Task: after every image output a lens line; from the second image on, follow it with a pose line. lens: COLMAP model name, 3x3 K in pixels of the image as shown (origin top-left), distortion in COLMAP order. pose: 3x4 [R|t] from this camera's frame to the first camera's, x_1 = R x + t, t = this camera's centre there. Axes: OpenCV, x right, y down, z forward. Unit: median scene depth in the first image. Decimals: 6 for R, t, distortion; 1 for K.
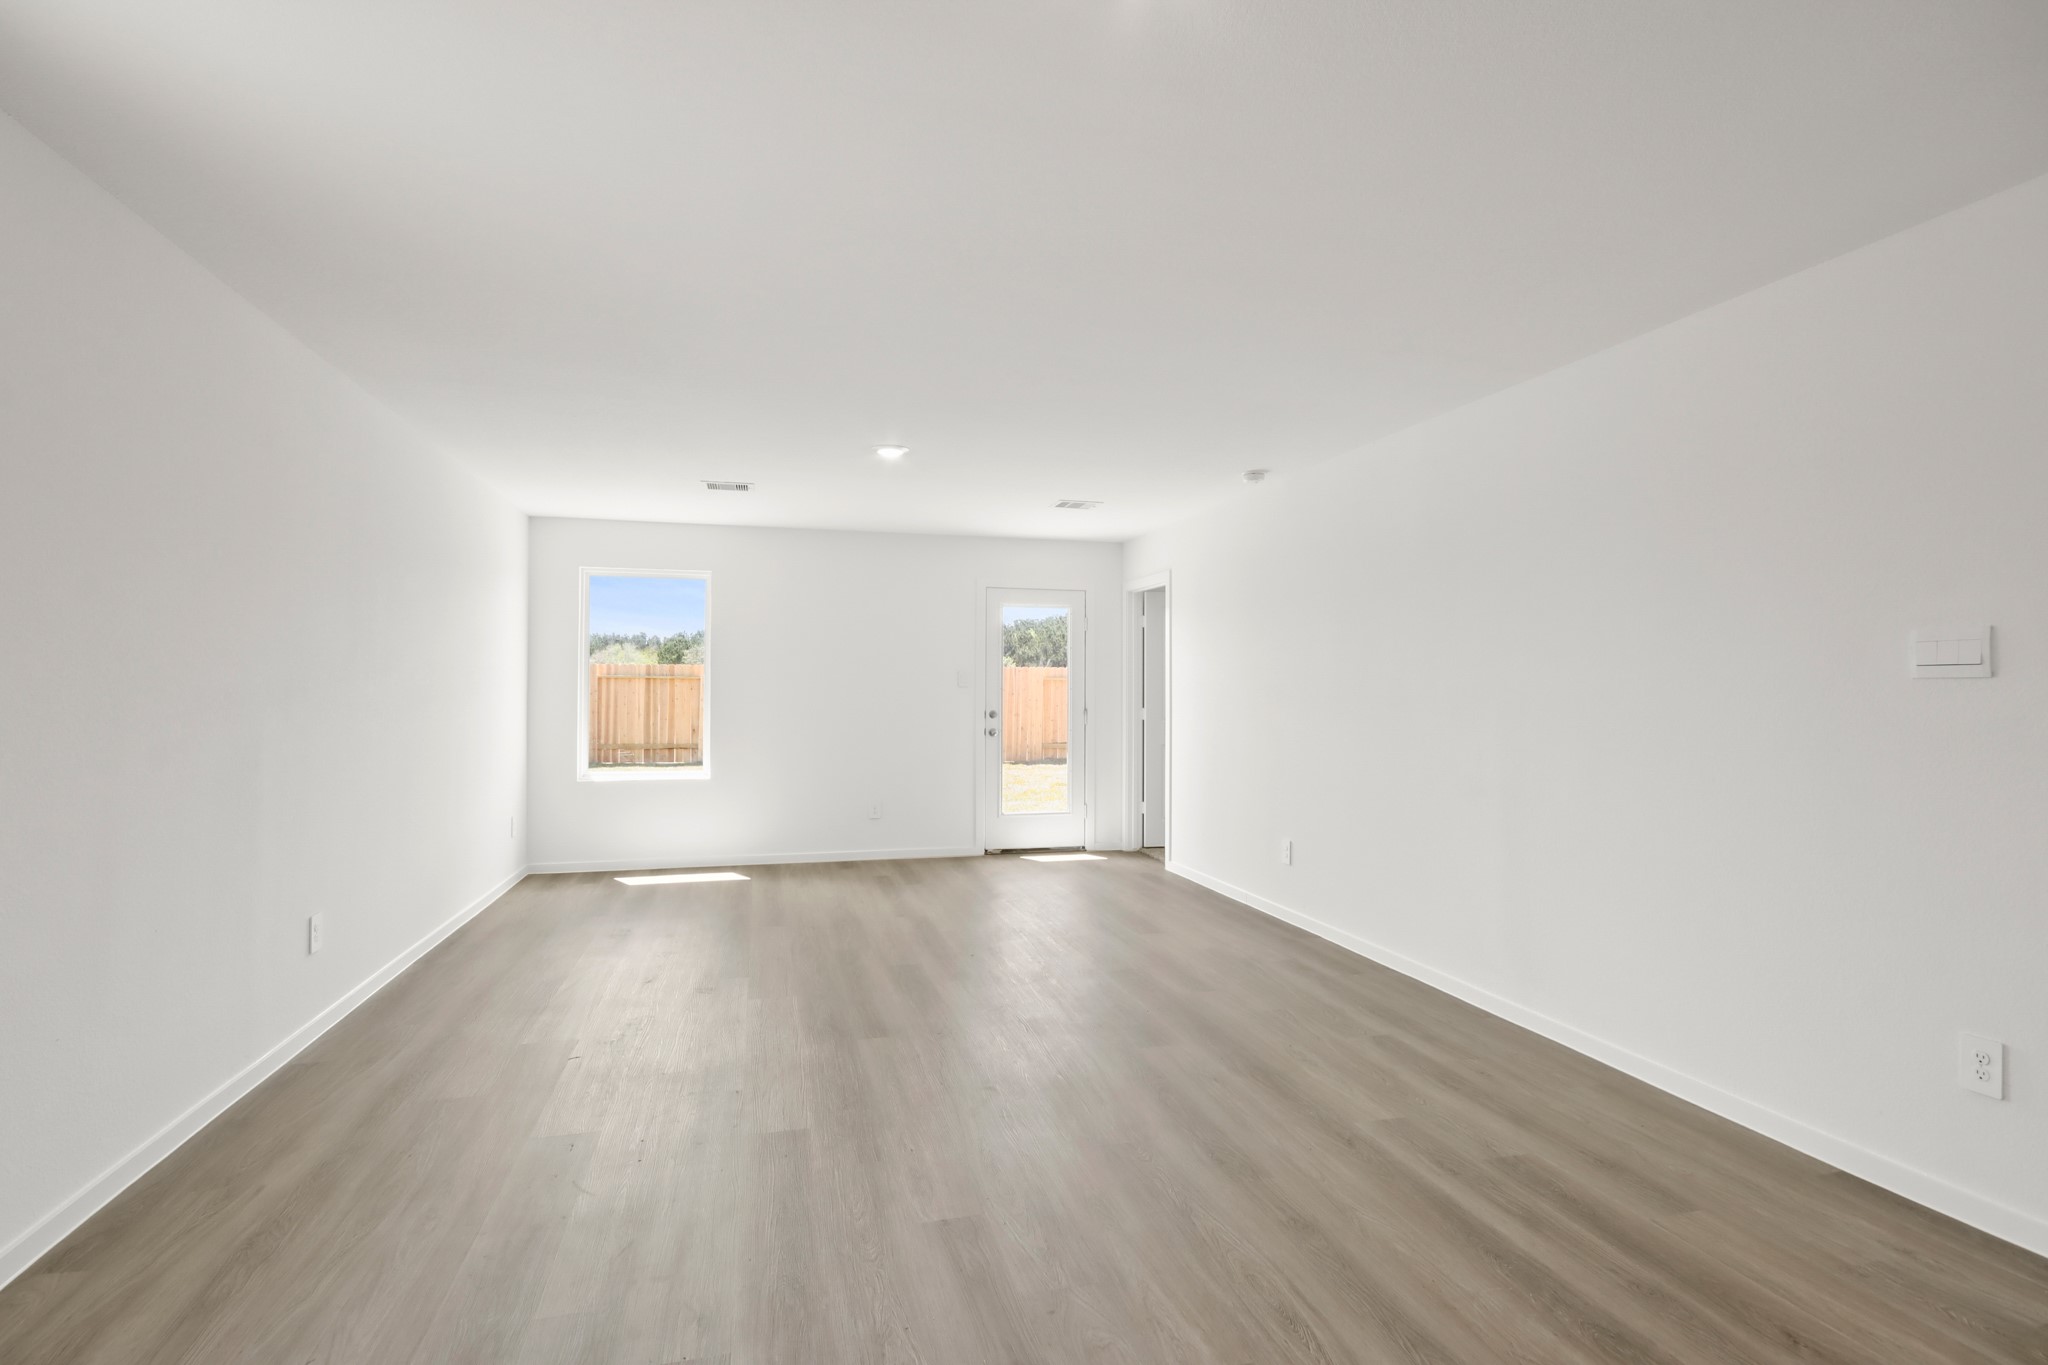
lens RADIAL K [[959.1, 0, 1014.6], [0, 959.1, 681.6], [0, 0, 1]] dist [-0.000963, -0.000526]
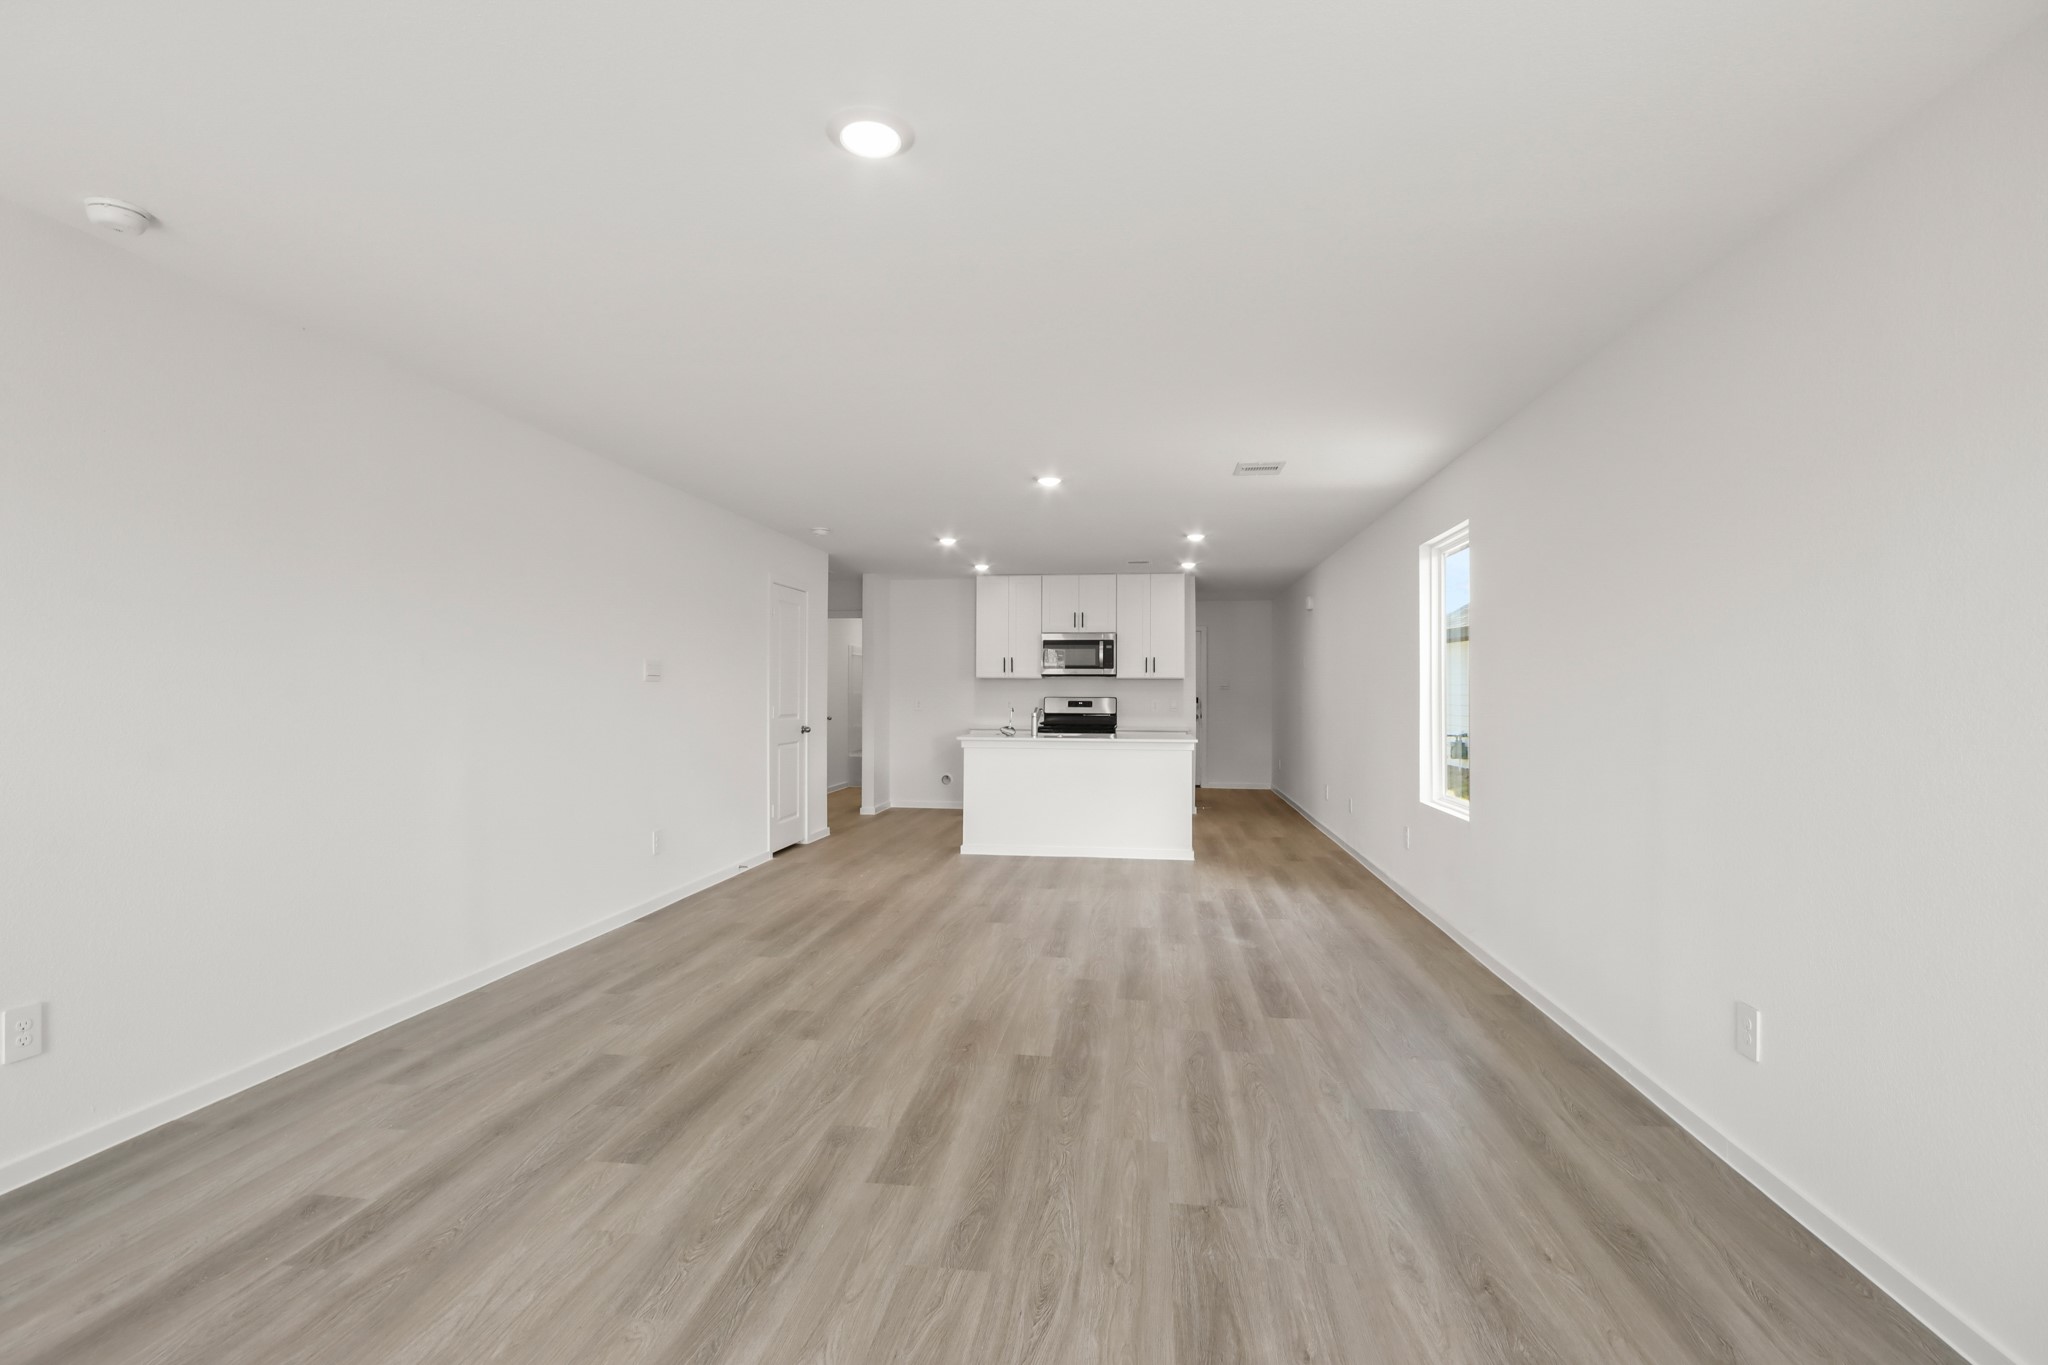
lens RADIAL K [[969.0, 0, 1024.0], [0, 969.0, 682.5], [0, 0, 1]] dist [0.002365, -0.013185]
pose [[-0.925303, -0.006221, 0.379177, -0.254297], [-0.014014, 0.999743, -0.017796, 0.009933], [-0.378969, -0.021781, -0.925153, 0.966472]]
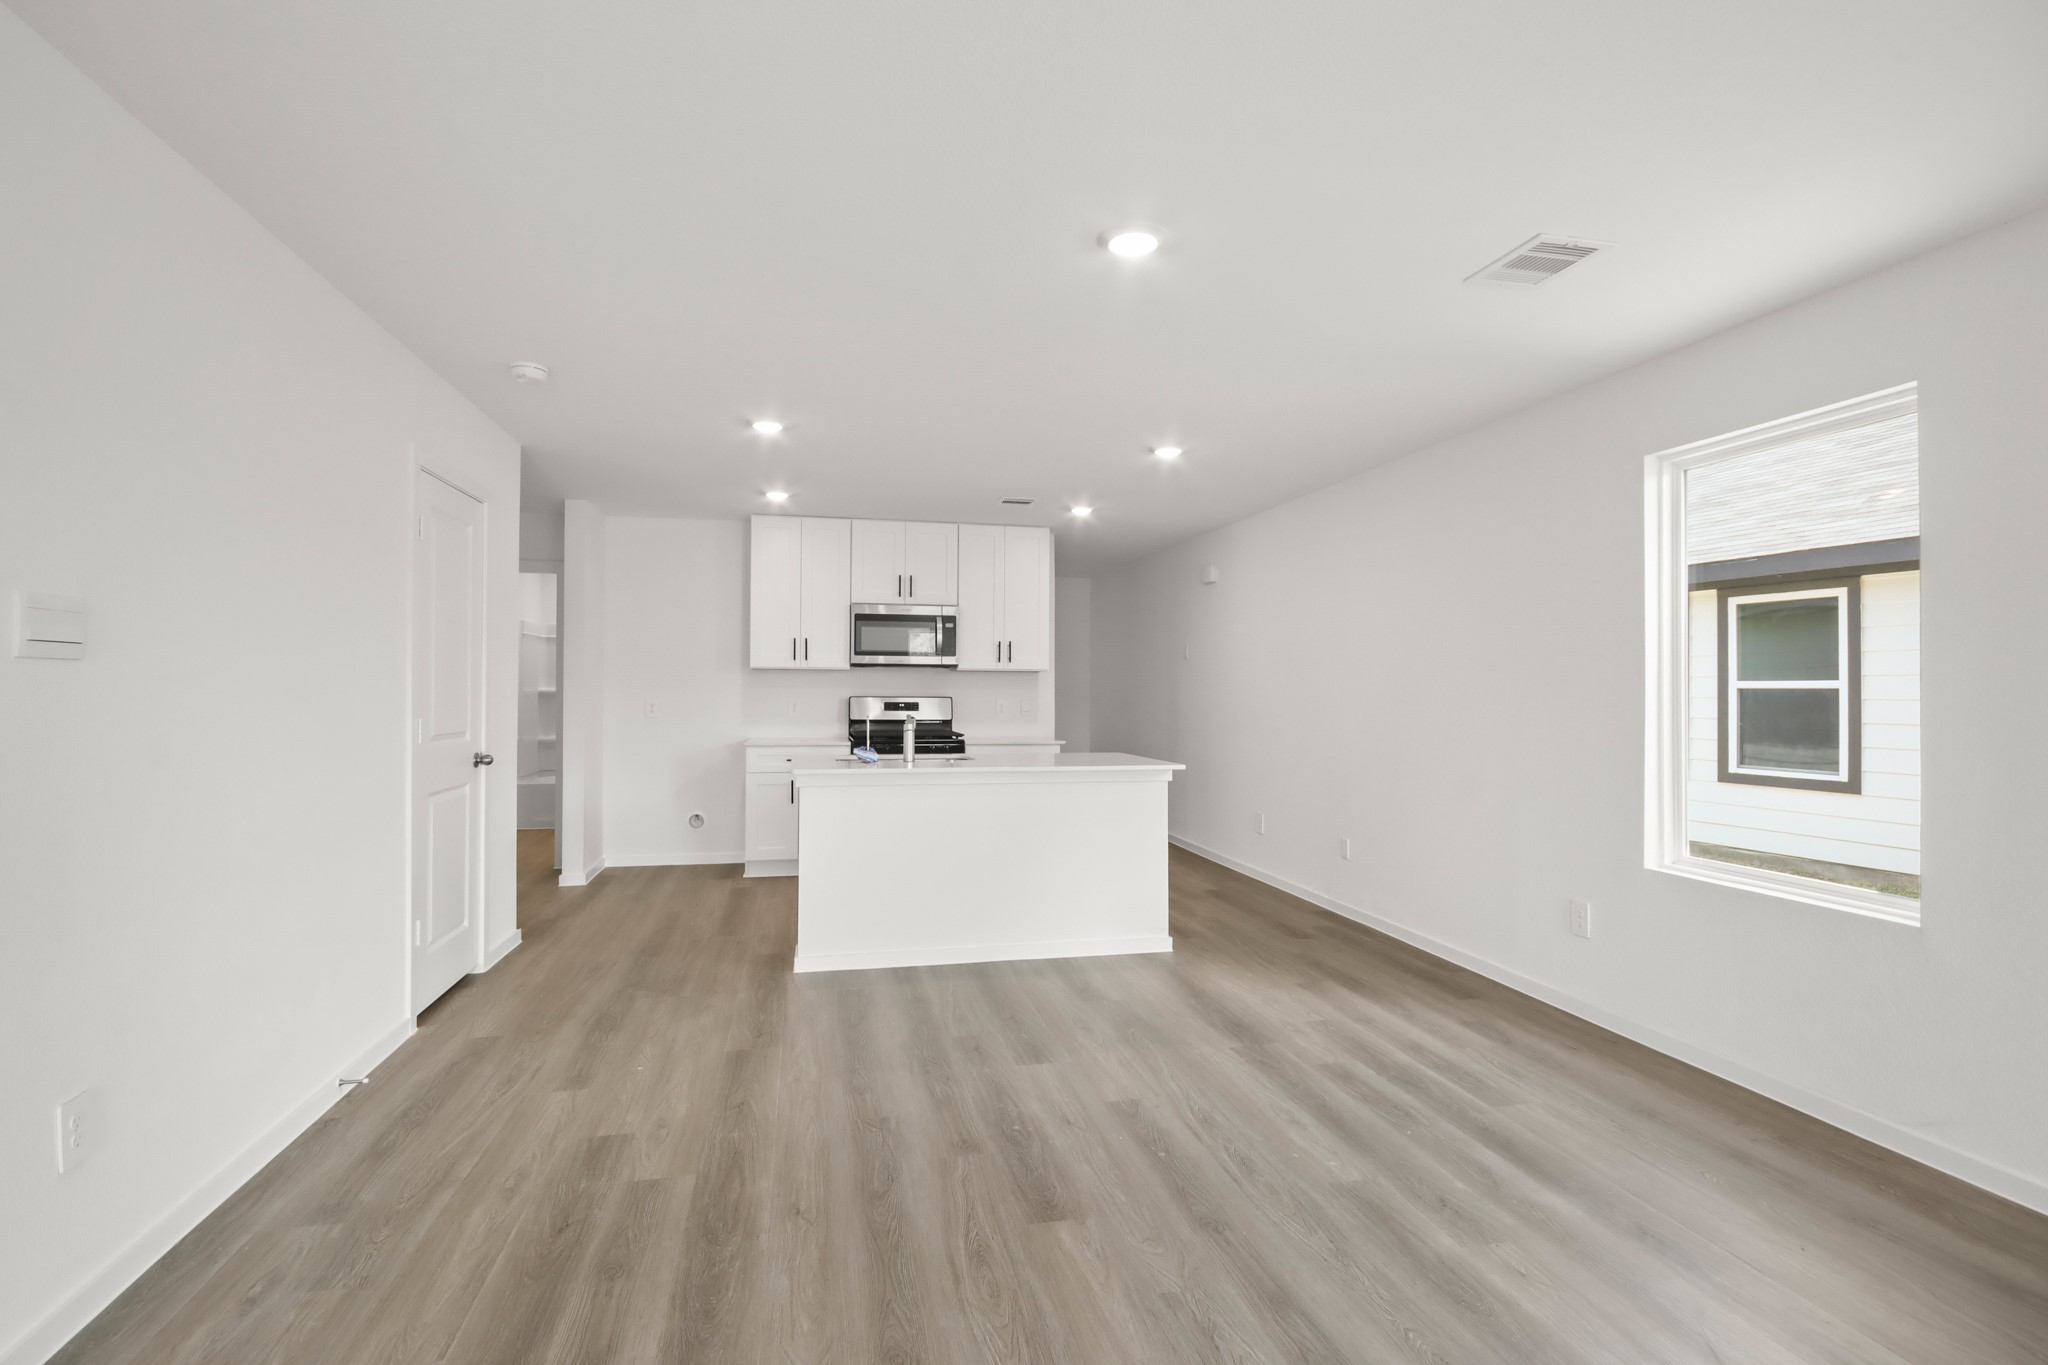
lens RADIAL K [[959.1, 0, 1014.6], [0, 959.1, 681.6], [0, 0, 1]] dist [-0.000963, -0.000526]
pose [[-0.998889, -0.010945, 0.045837, 0.056667], [-0.011834, 0.999746, -0.019169, 0.007091], [-0.045615, -0.019690, -0.998765, 0.592576]]
